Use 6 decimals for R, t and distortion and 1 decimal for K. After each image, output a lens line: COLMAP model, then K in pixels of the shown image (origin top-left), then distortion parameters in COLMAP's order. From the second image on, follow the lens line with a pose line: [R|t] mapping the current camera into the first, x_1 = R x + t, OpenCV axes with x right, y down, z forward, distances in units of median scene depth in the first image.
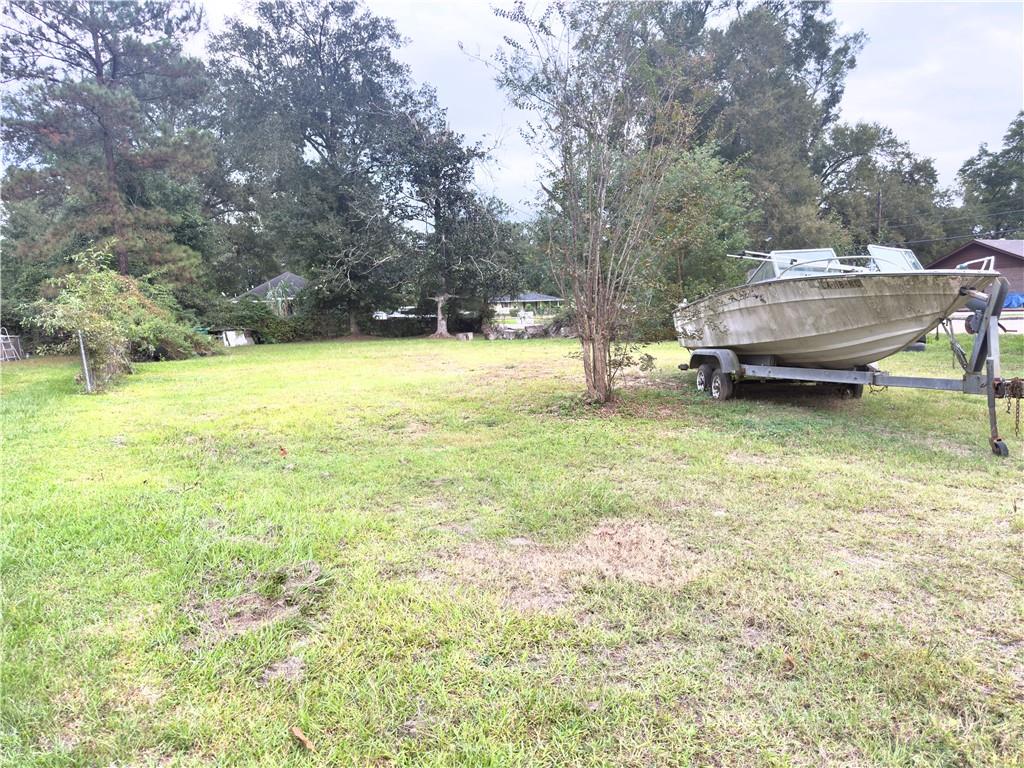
lens RADIAL K [[711.5, 0, 509.5], [0, 711.5, 386.6], [0, 0, 1]] dist [0.045208, -0.050592]
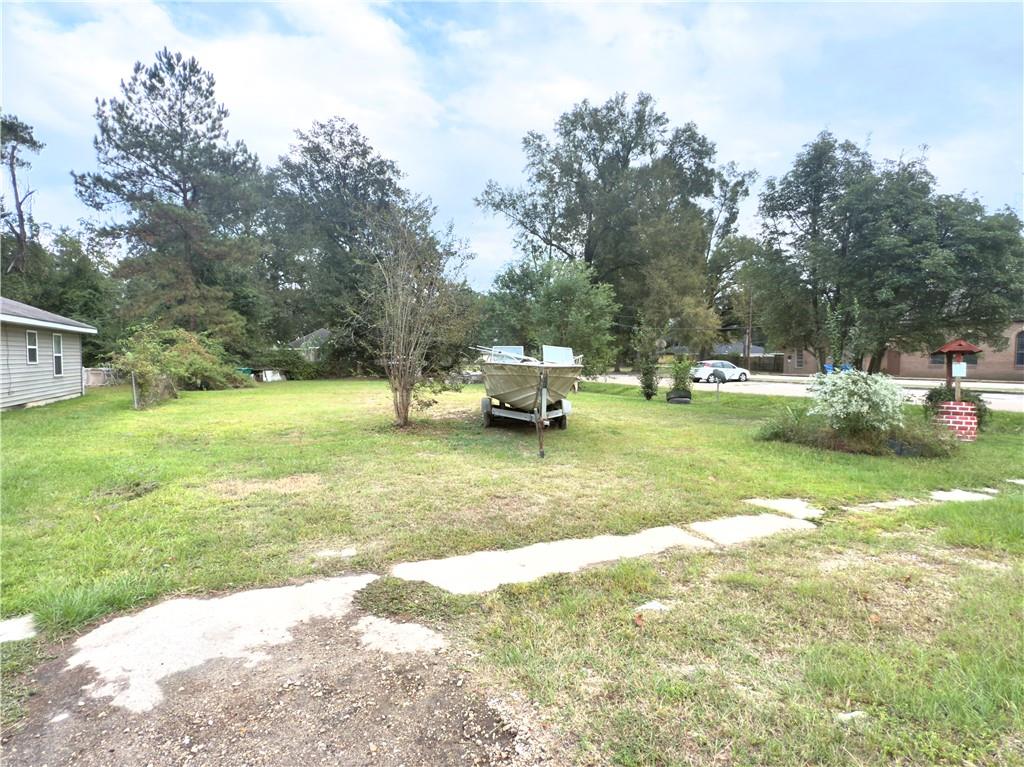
lens RADIAL K [[558.8, 0, 508.5], [0, 558.8, 385.0], [0, 0, 1]] dist [0.002360, -0.000545]
pose [[0.999116, 0.039073, -0.015485, 0.105183], [-0.039929, 0.997432, -0.059452, -0.001848], [0.013123, 0.060018, 0.998111, -0.100626]]
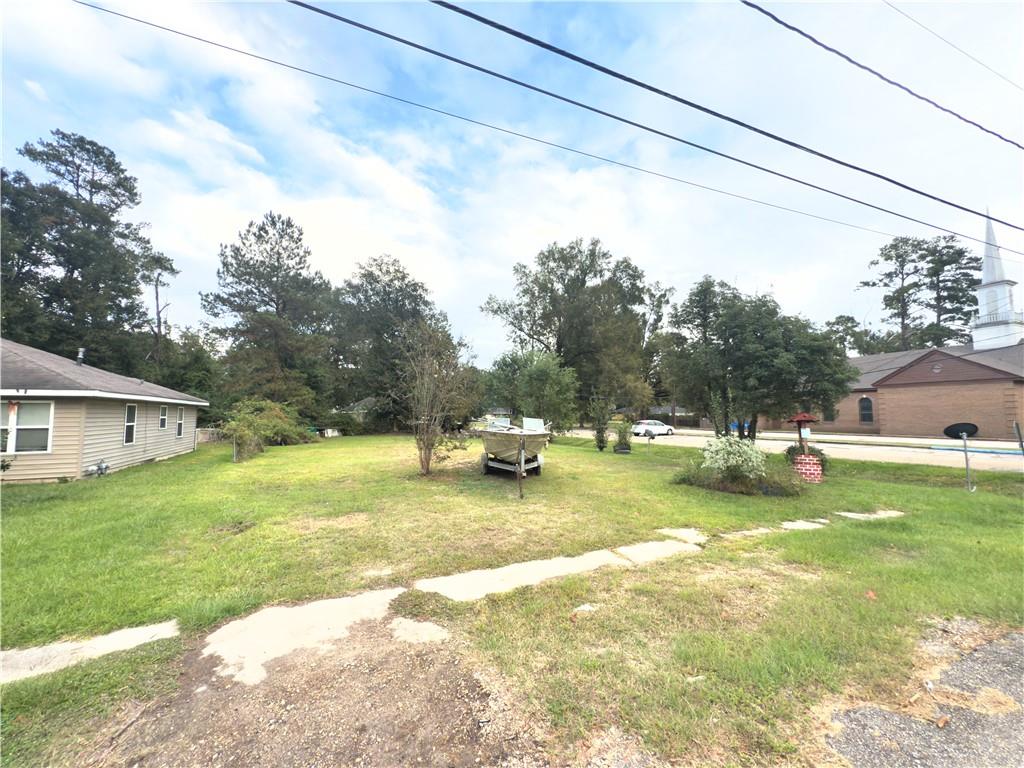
lens RADIAL K [[406.0, 0, 512.0], [0, 406.0, 384.0], [0, 0, 1]] dist [0.001611, -0.000505]
pose [[0.999444, 0.033307, -0.001758, 0.109734], [-0.033062, 0.982376, -0.183967, -0.009870], [-0.004400, 0.183923, 0.982931, -0.122391]]
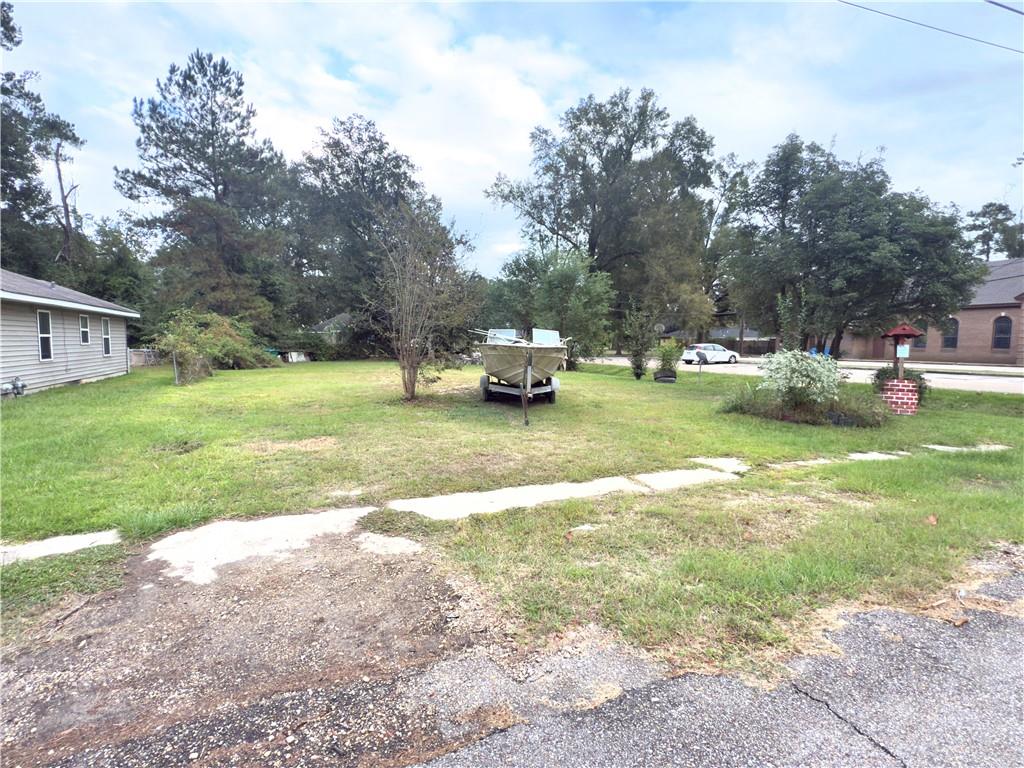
lens RADIAL K [[530.1, 0, 512.0], [0, 530.1, 384.0], [0, 0, 1]] dist [0.001510, -0.000629]
pose [[0.998591, 0.043230, -0.030767, 0.118519], [-0.044065, 0.998664, -0.026976, 0.001598], [0.029560, 0.028293, 0.999162, -0.127538]]
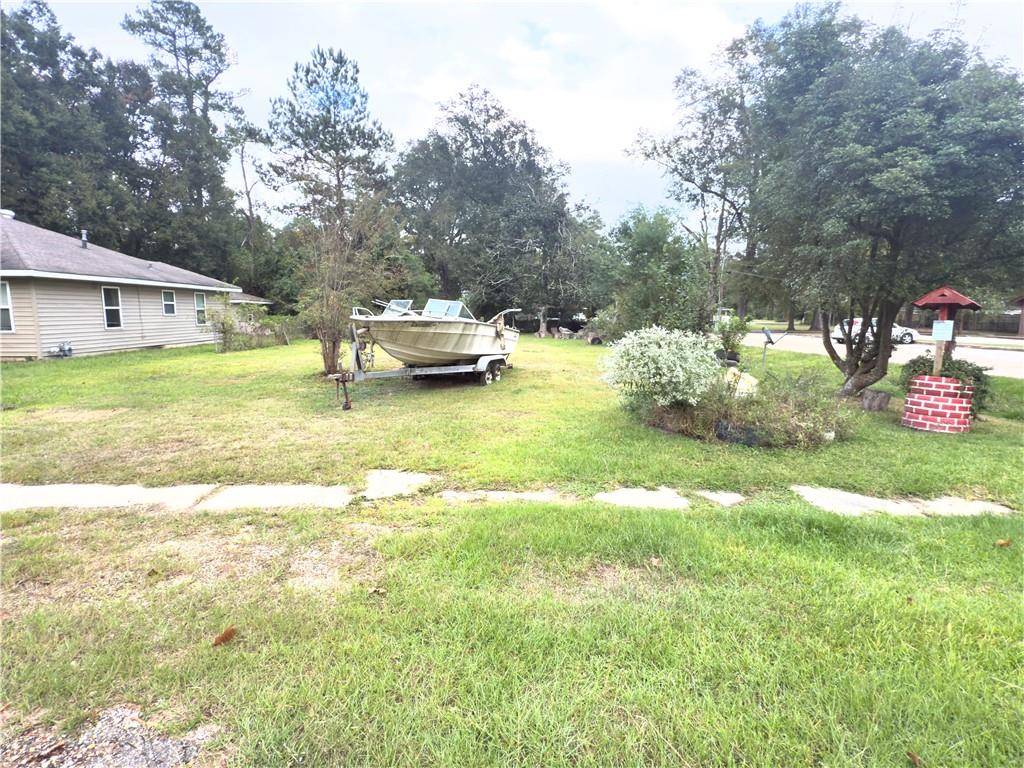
lens RADIAL K [[530.1, 0, 512.0], [0, 530.1, 384.0], [0, 0, 1]] dist [0.001510, -0.000629]
pose [[0.920425, 0.093733, -0.379516, 0.292707], [-0.081898, 0.995520, 0.047251, -0.015470], [0.382245, -0.012410, 0.923978, -0.037466]]
